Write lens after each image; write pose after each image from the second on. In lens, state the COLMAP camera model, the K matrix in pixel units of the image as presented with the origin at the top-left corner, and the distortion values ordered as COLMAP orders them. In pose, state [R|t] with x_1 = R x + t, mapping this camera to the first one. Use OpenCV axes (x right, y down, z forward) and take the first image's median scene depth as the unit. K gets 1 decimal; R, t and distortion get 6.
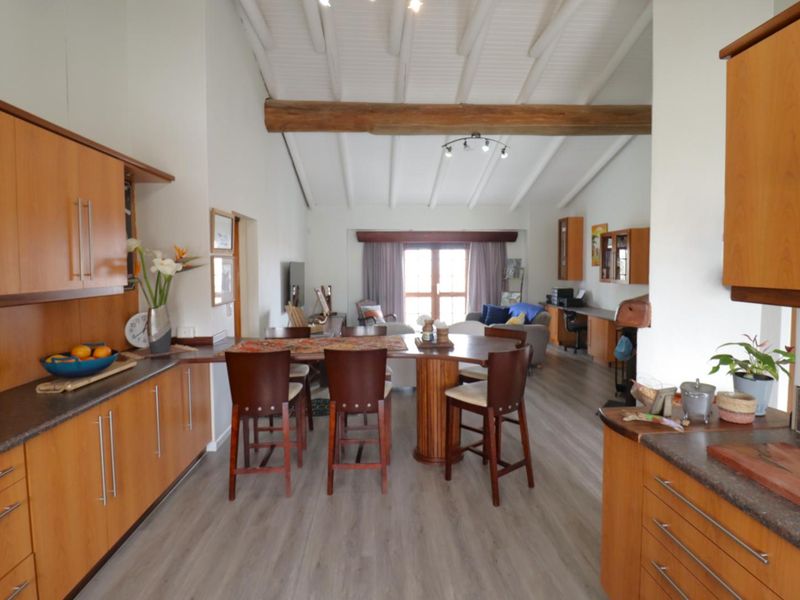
lens RADIAL K [[413.5, 0, 406.4], [0, 413.5, 288.7], [0, 0, 1]] dist [0.001745, -0.013572]
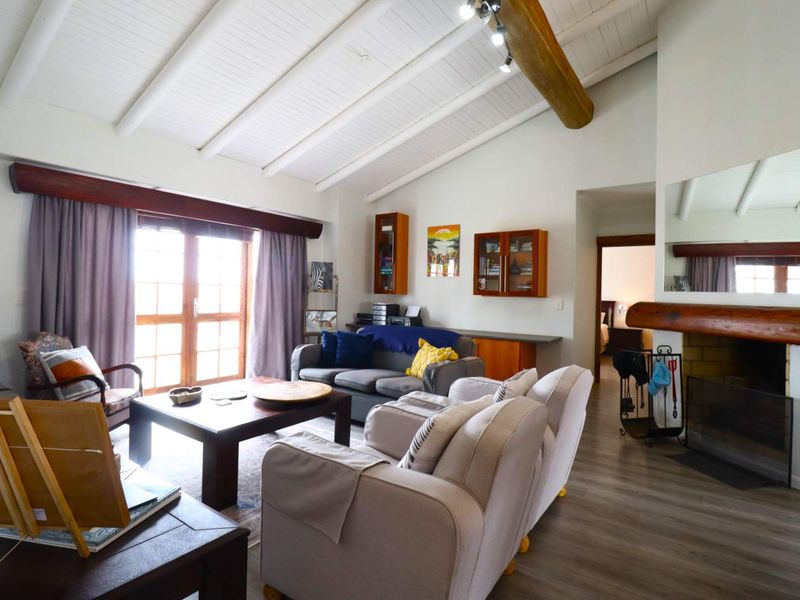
lens RADIAL K [[413.5, 0, 406.4], [0, 413.5, 288.7], [0, 0, 1]] dist [0.001745, -0.013572]
pose [[0.631560, 0.027790, 0.774829, -0.177836], [0.018249, 0.998548, -0.050688, 0.008926], [-0.775112, 0.046152, 0.630136, 0.456726]]
